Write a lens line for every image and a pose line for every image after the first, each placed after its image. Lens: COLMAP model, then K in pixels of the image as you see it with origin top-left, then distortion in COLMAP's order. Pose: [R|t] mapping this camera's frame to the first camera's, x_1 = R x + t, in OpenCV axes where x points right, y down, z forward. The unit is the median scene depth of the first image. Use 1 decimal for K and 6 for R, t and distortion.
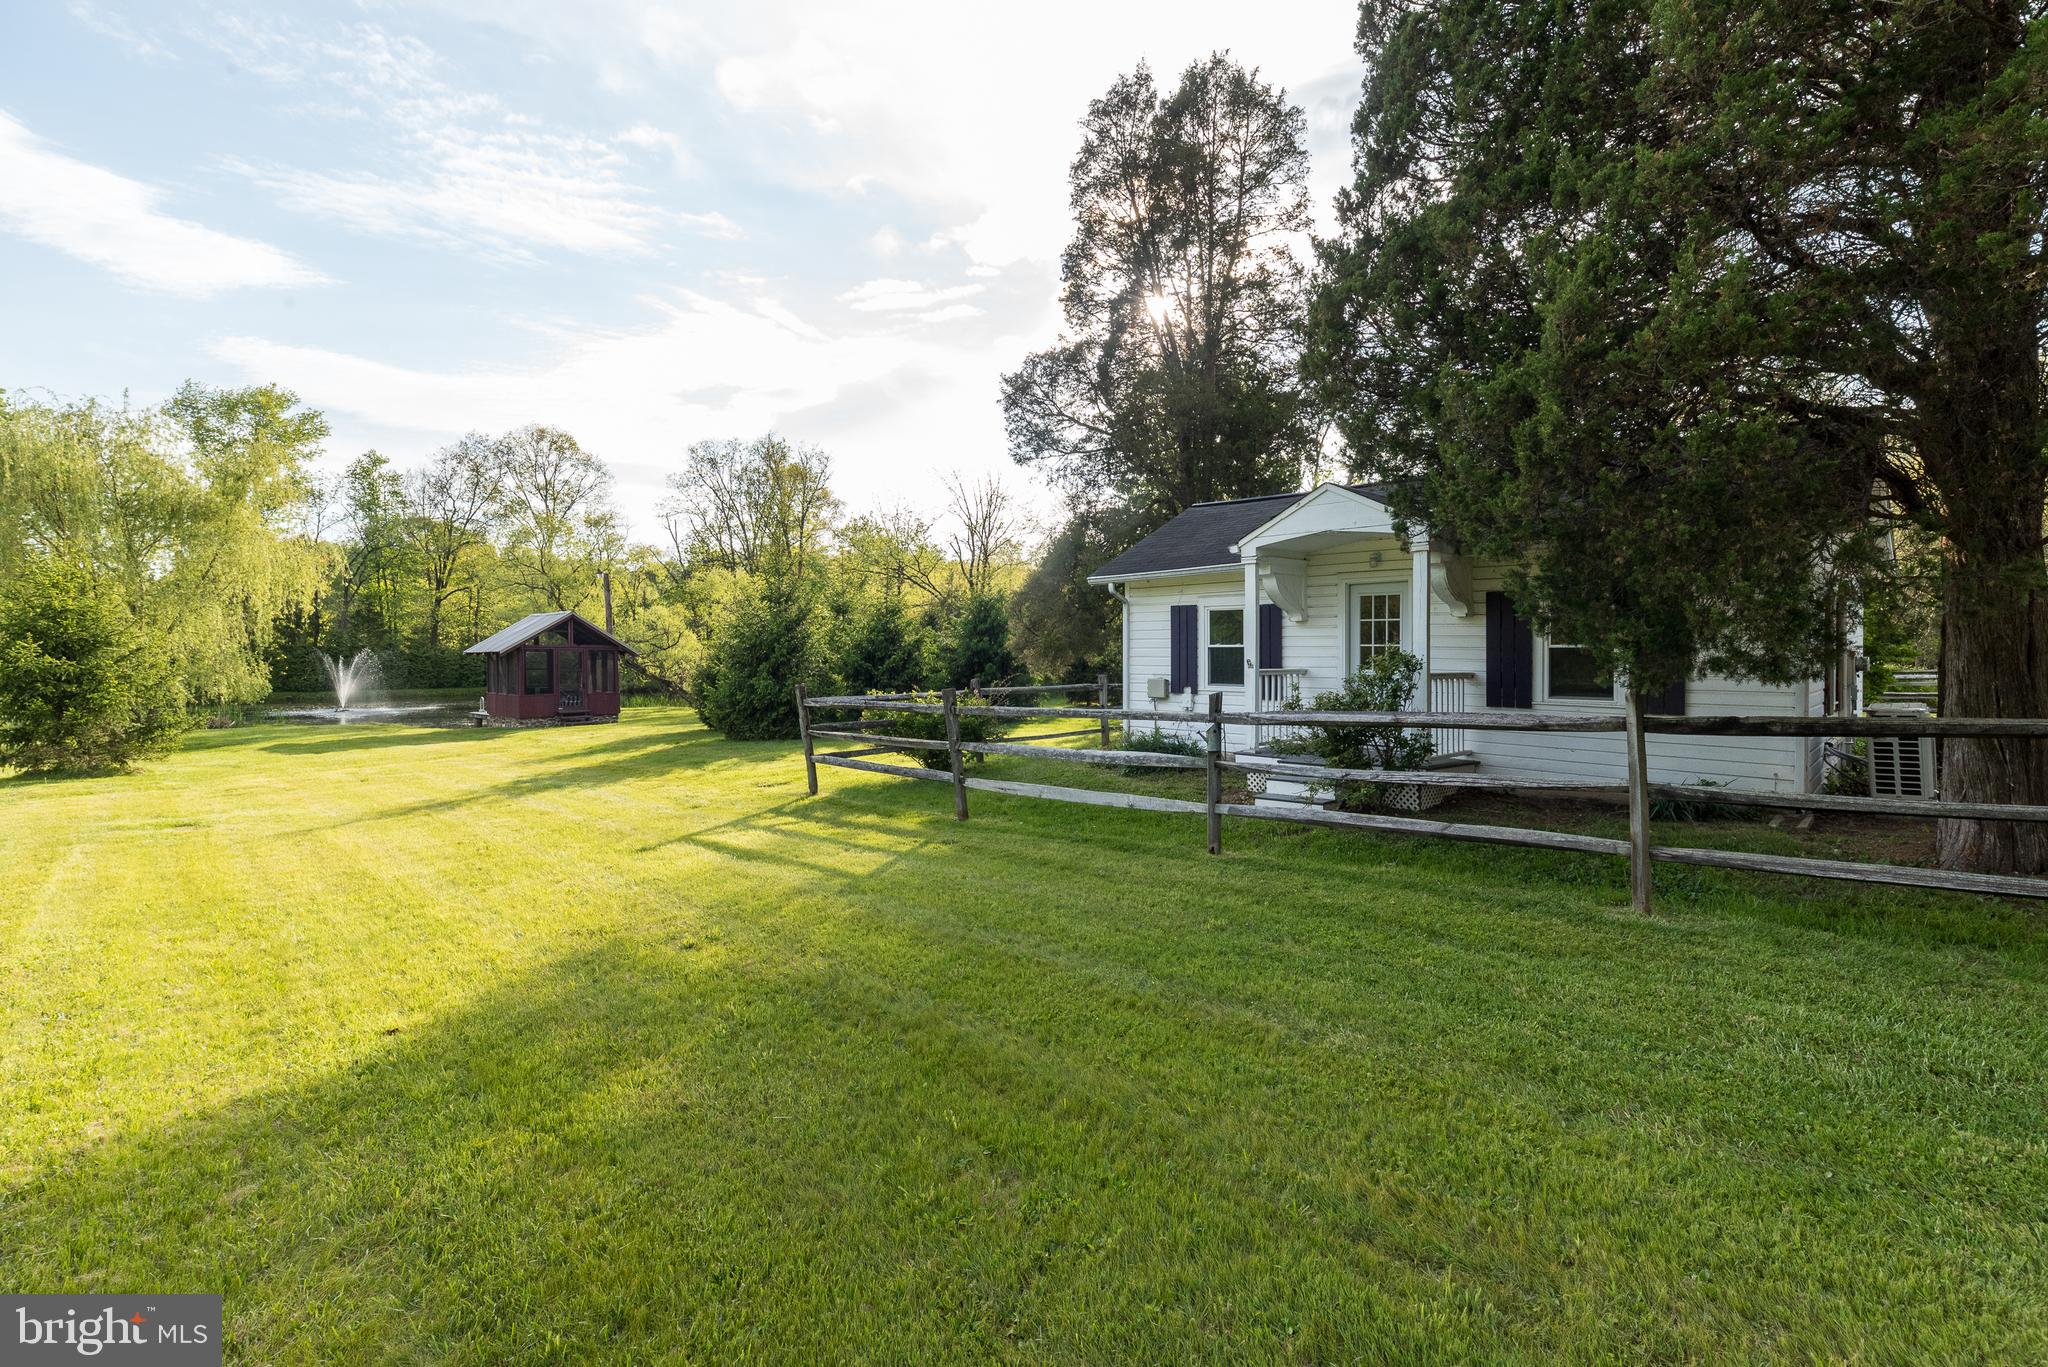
lens RADIAL K [[901.3, 0, 1034.8], [0, 901.3, 653.8], [0, 0, 1]] dist [0.006795, 0.000642]
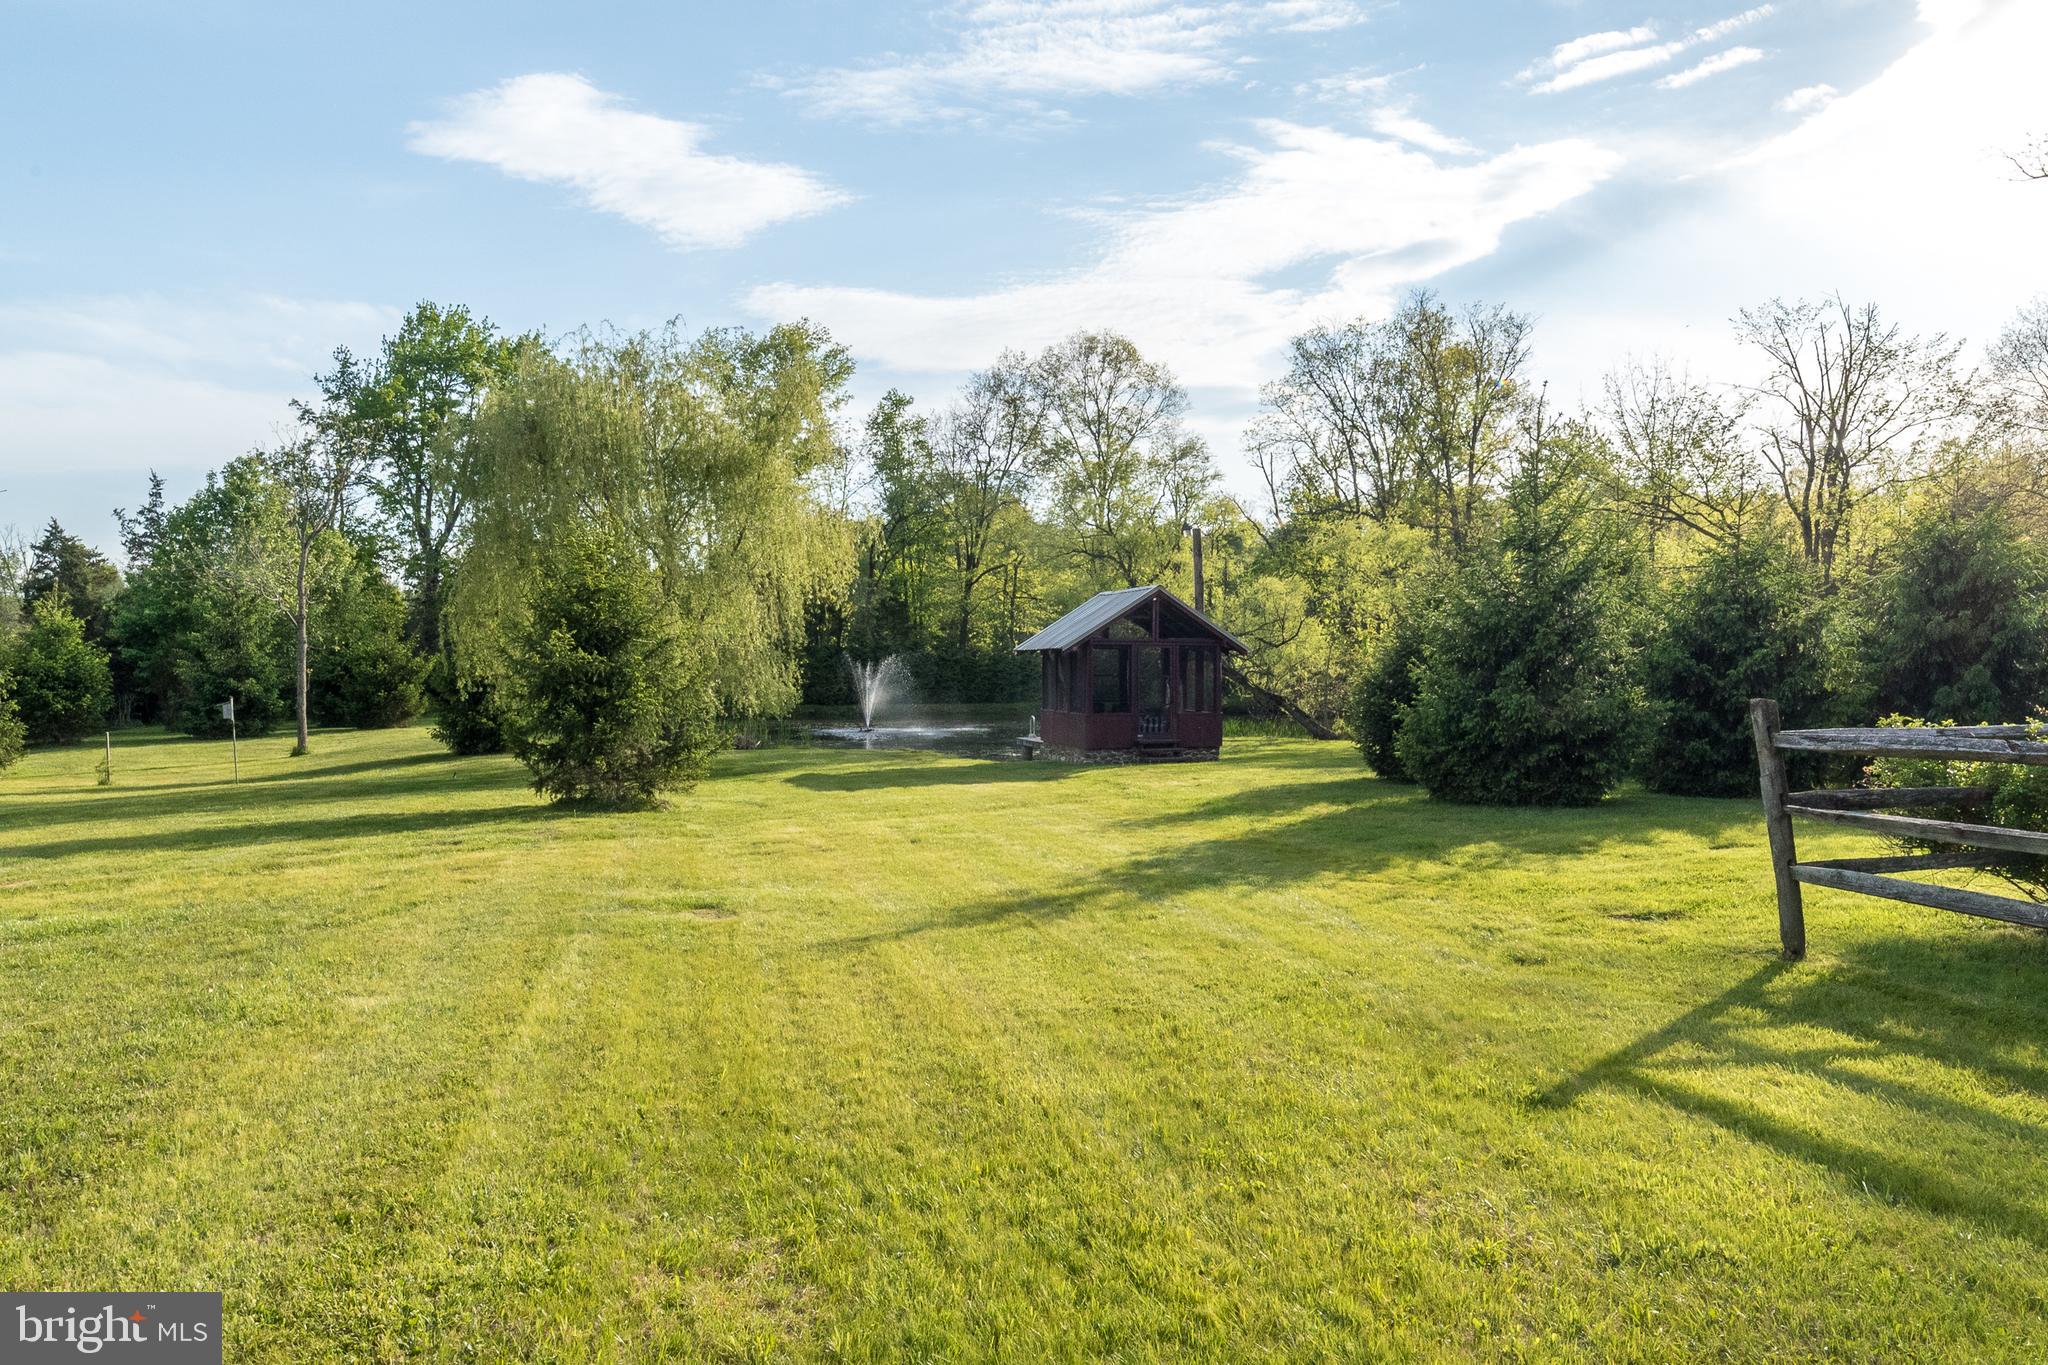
lens RADIAL K [[1298.3, 0, 1022.8], [0, 1298.3, 672.1], [0, 0, 1]] dist [-0.041599, -0.002101]
pose [[0.866280, 0.003017, -0.499549, -0.124509], [-0.000045, 0.999982, 0.005962, 0.008497], [0.499559, -0.005142, 0.866265, 0.138919]]
